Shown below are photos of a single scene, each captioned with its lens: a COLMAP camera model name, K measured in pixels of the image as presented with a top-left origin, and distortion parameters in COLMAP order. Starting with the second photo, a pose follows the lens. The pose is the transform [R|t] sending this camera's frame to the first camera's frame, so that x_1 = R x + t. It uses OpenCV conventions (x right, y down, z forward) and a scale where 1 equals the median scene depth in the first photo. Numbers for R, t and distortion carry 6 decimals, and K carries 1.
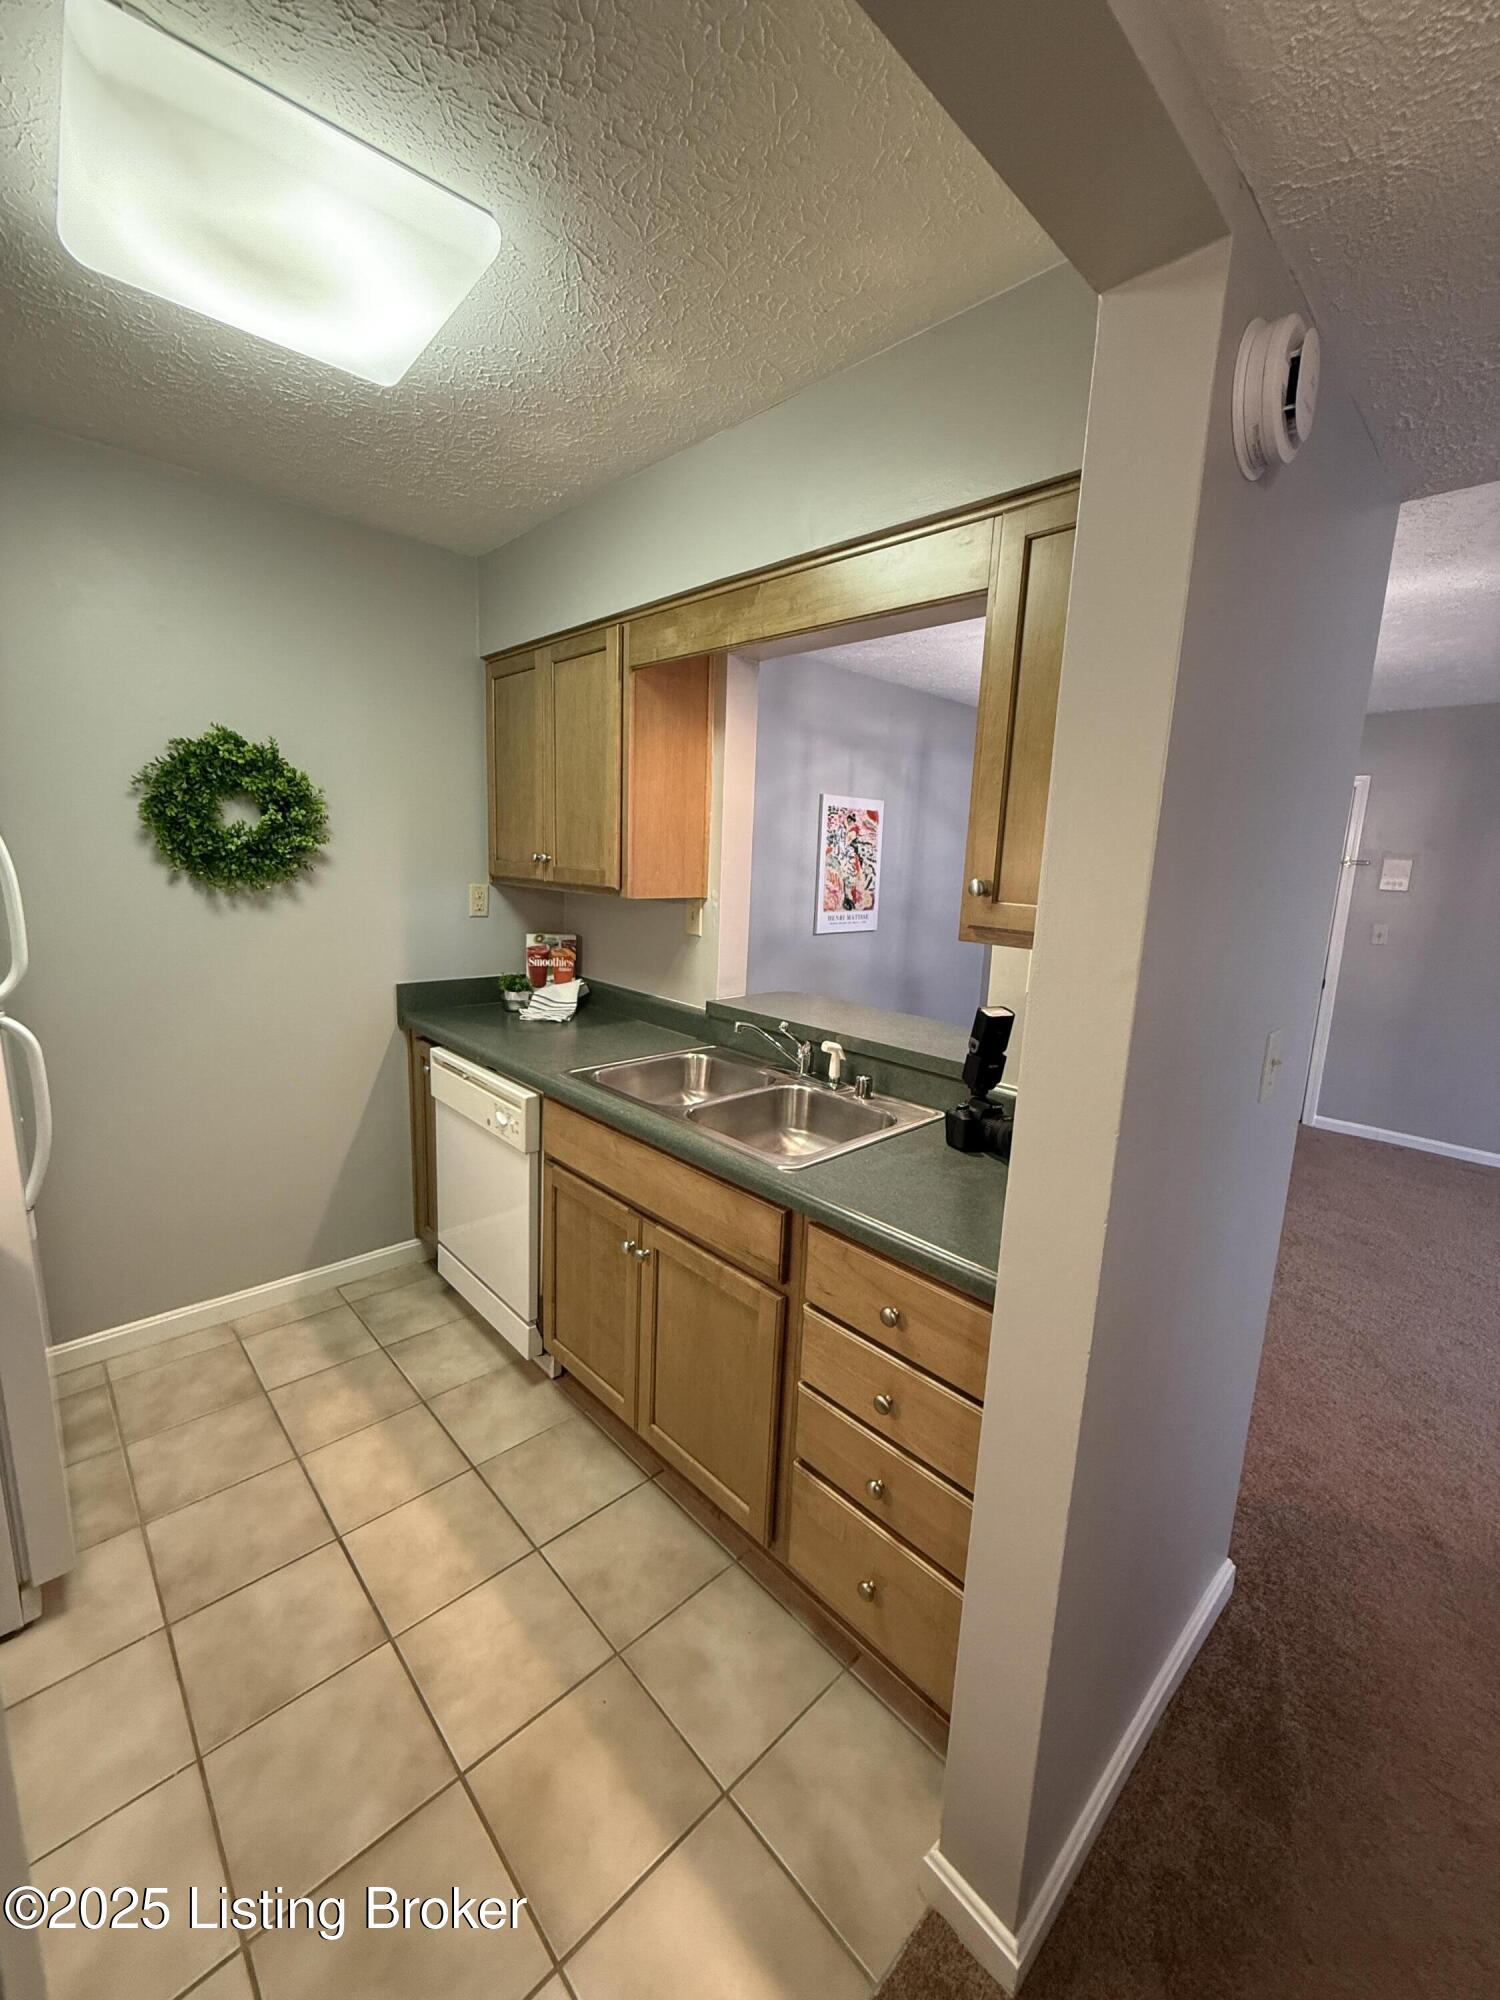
lens RADIAL K [[798.0, 0, 745.2], [0, 798.0, 989.5], [0, 0, 1]] dist [0.003564, -0.001437]
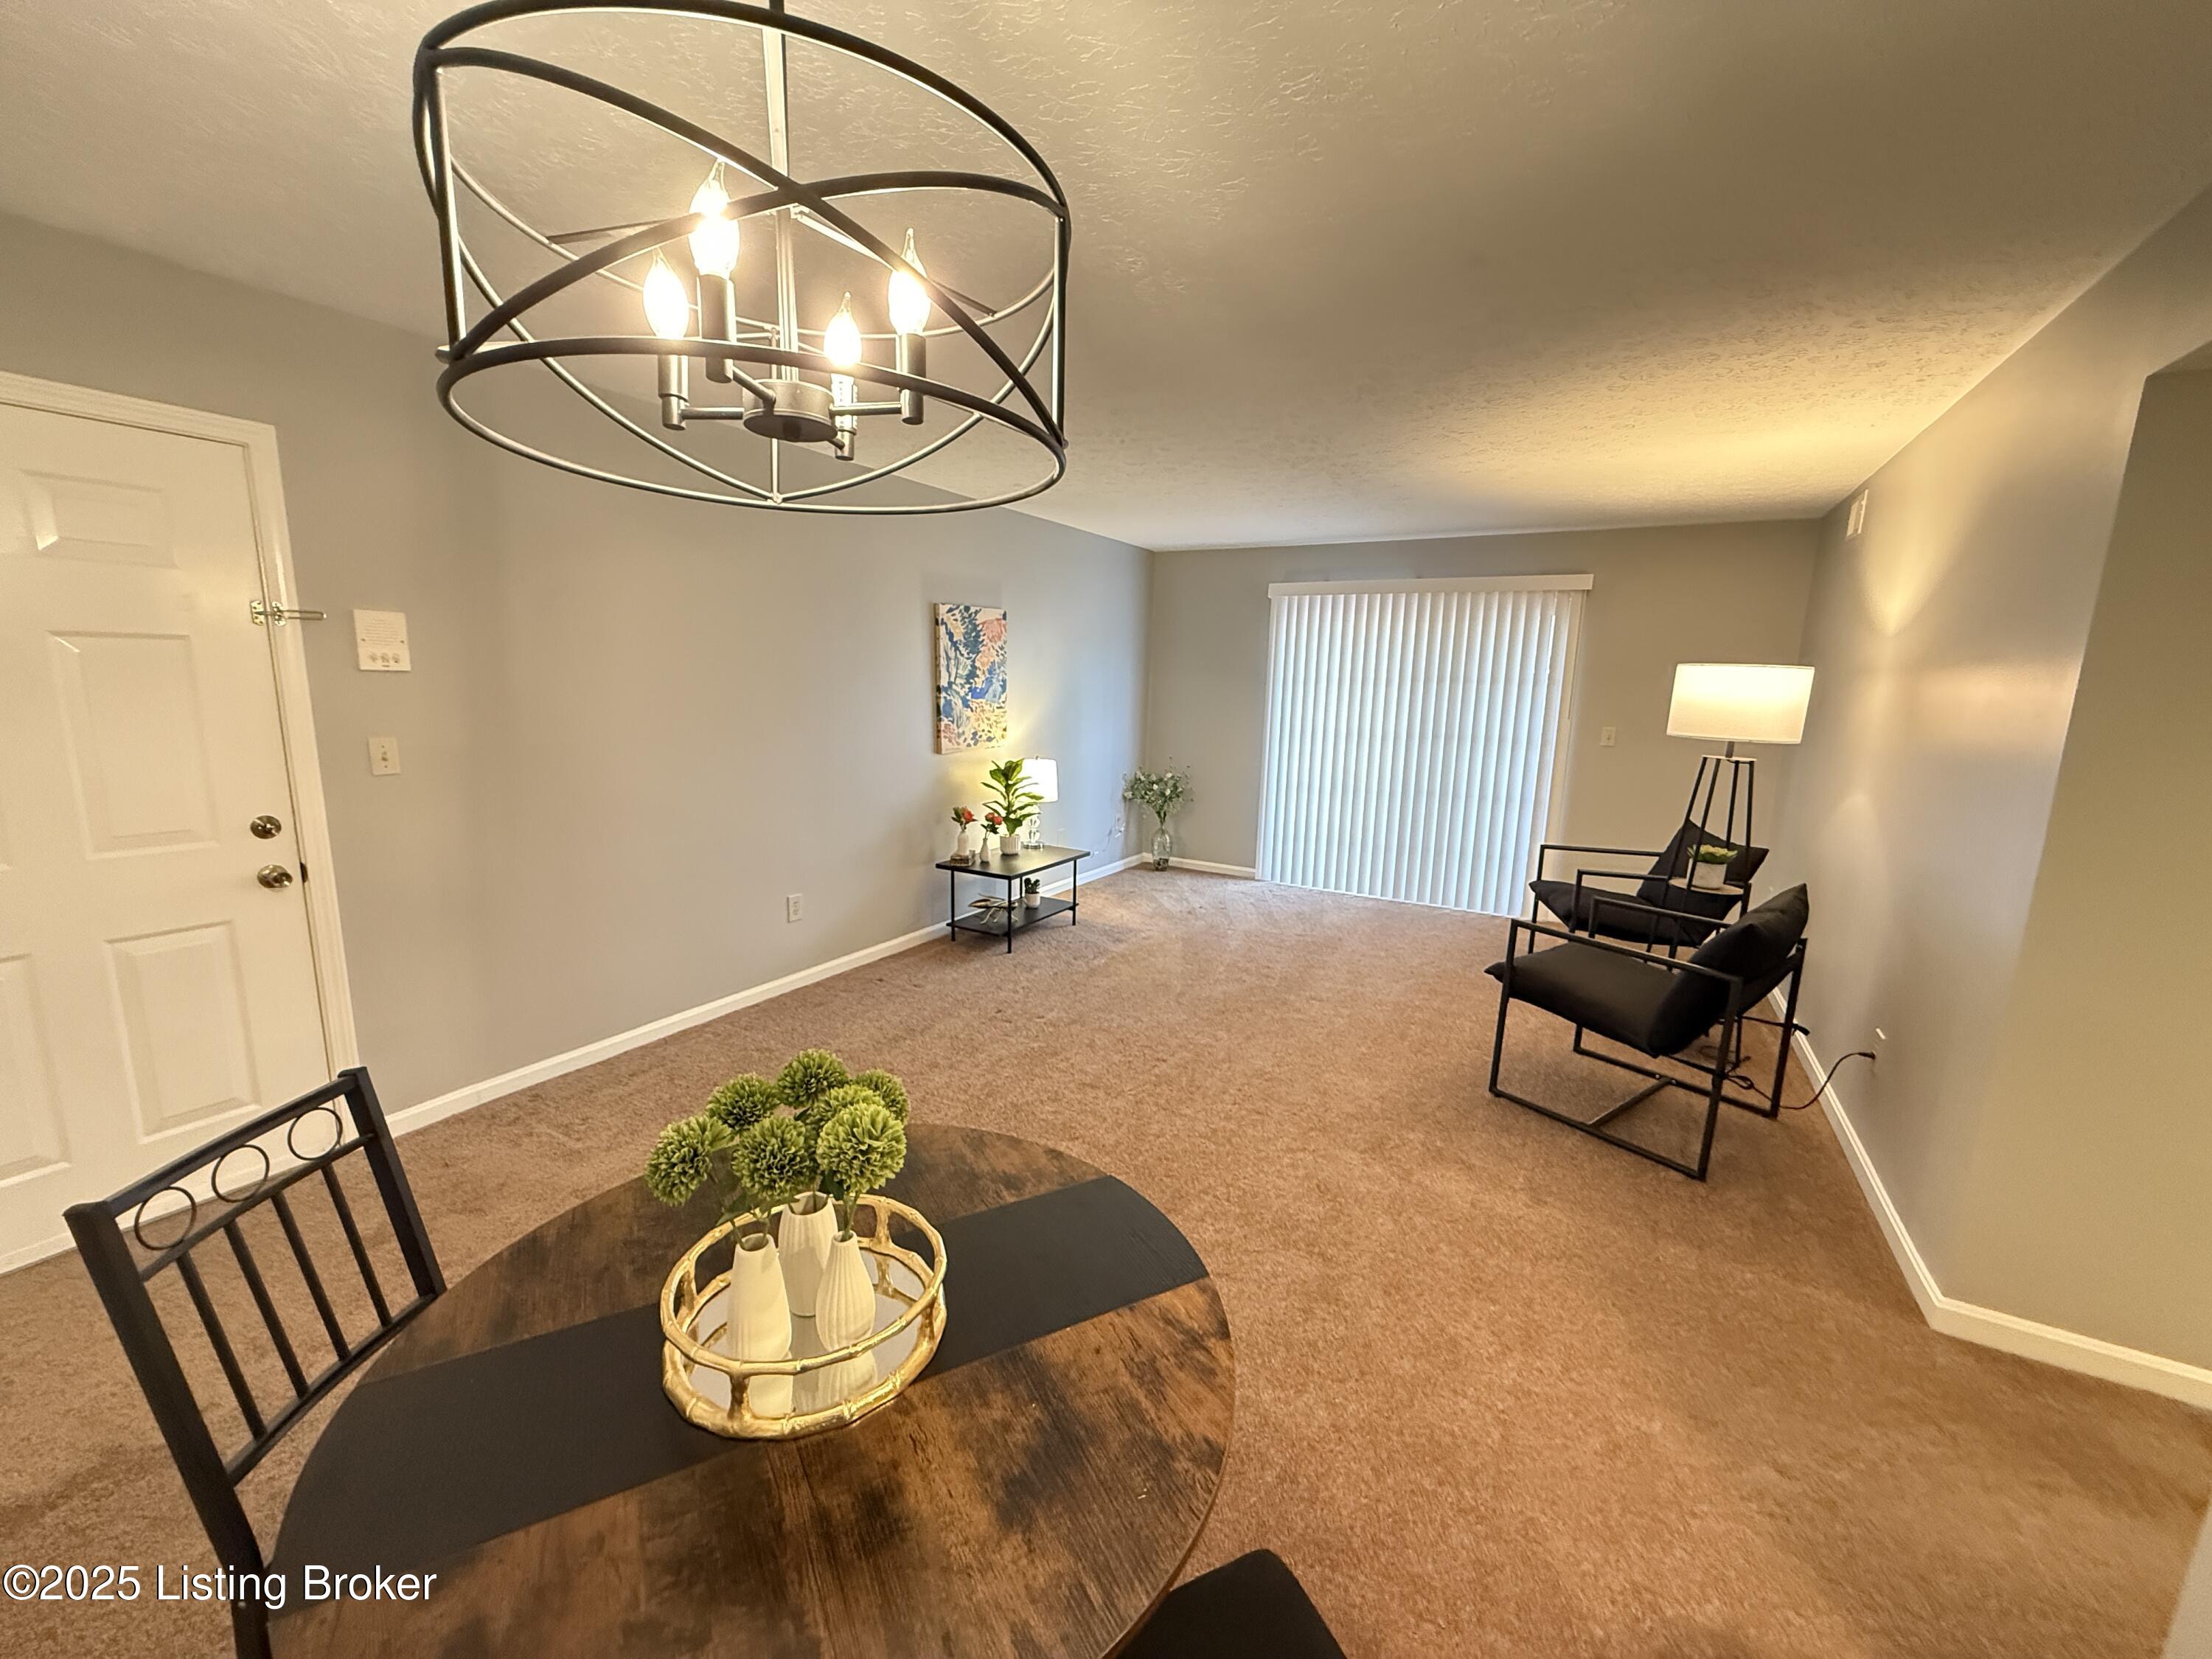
lens RADIAL K [[882.6, 0, 1100.1], [0, 882.6, 828.5], [0, 0, 1]] dist [0.003564, -0.001437]
pose [[-0.280153, -0.210331, 0.936630, 0.215259], [0.120367, 0.960304, 0.251651, -0.215910], [-0.952379, 0.183240, -0.243715, 1.350238]]
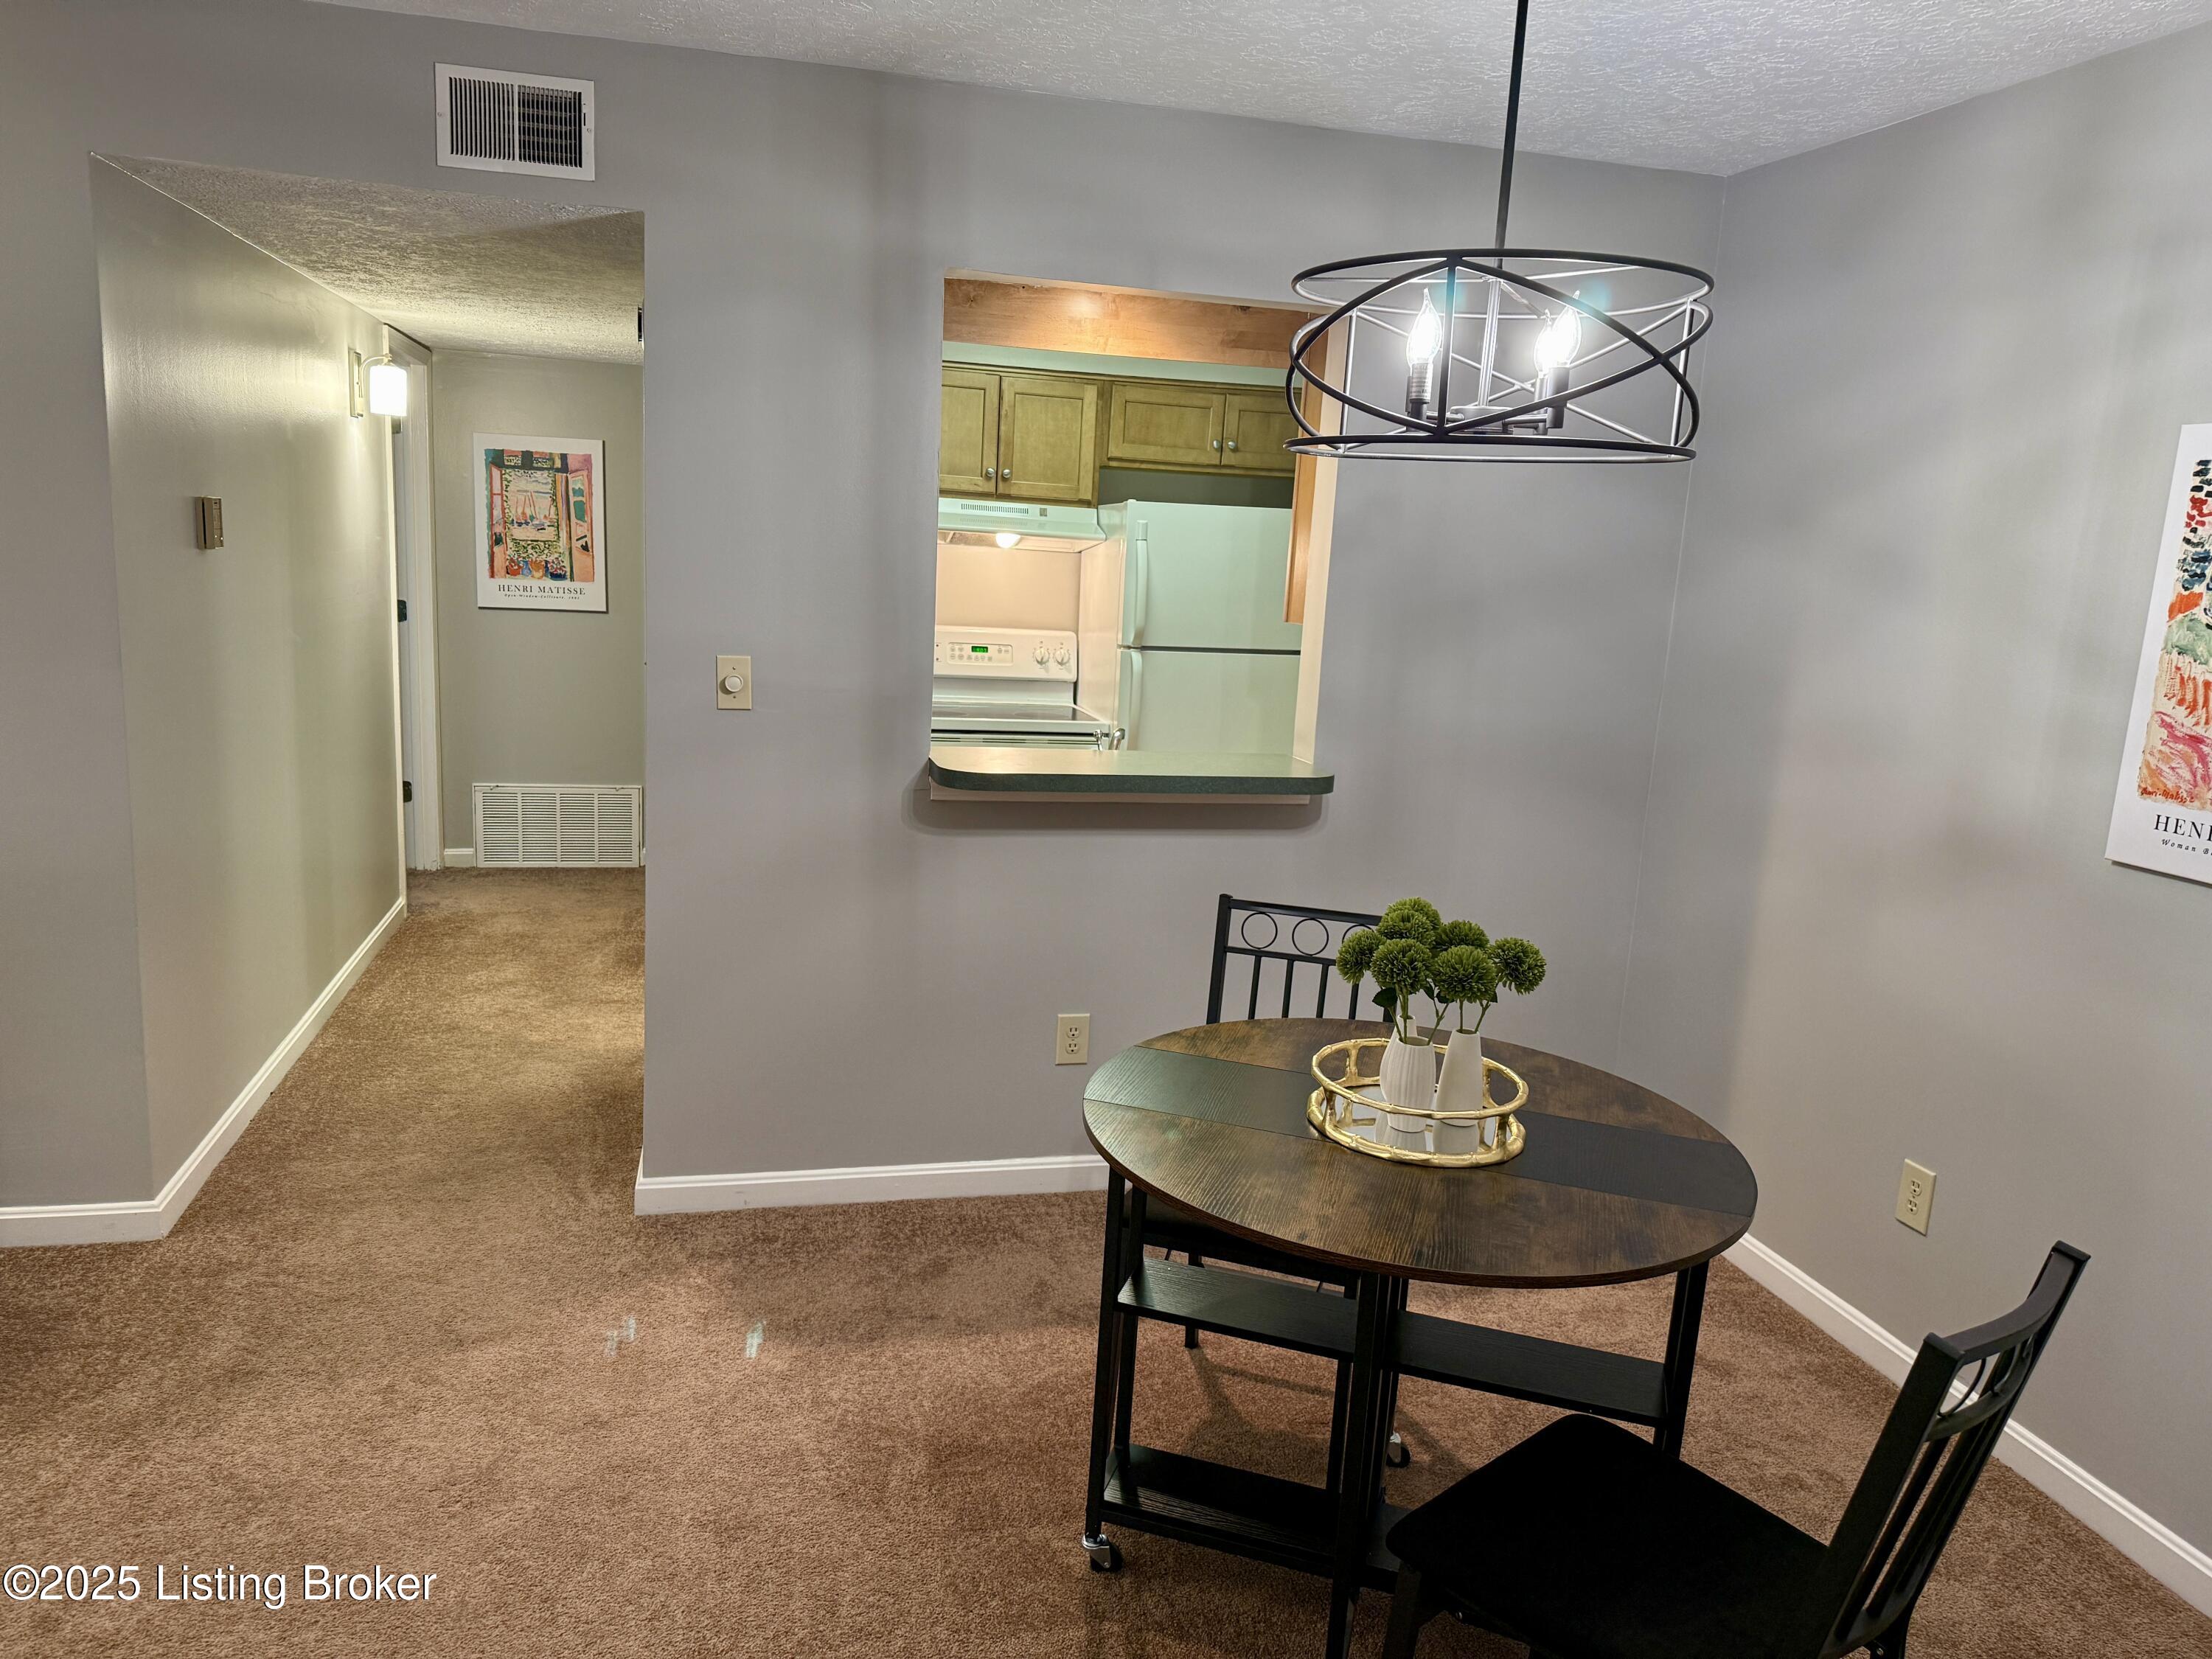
lens RADIAL K [[1542.2, 0, 1110.8], [0, 1542.2, 846.4], [0, 0, 1]] dist [0.032694, -0.044978]
pose [[-0.489437, 0.104206, -0.865790, 1.434902], [-0.218732, 0.946425, 0.237562, -0.234186], [0.844161, 0.305647, -0.440422, 1.615371]]
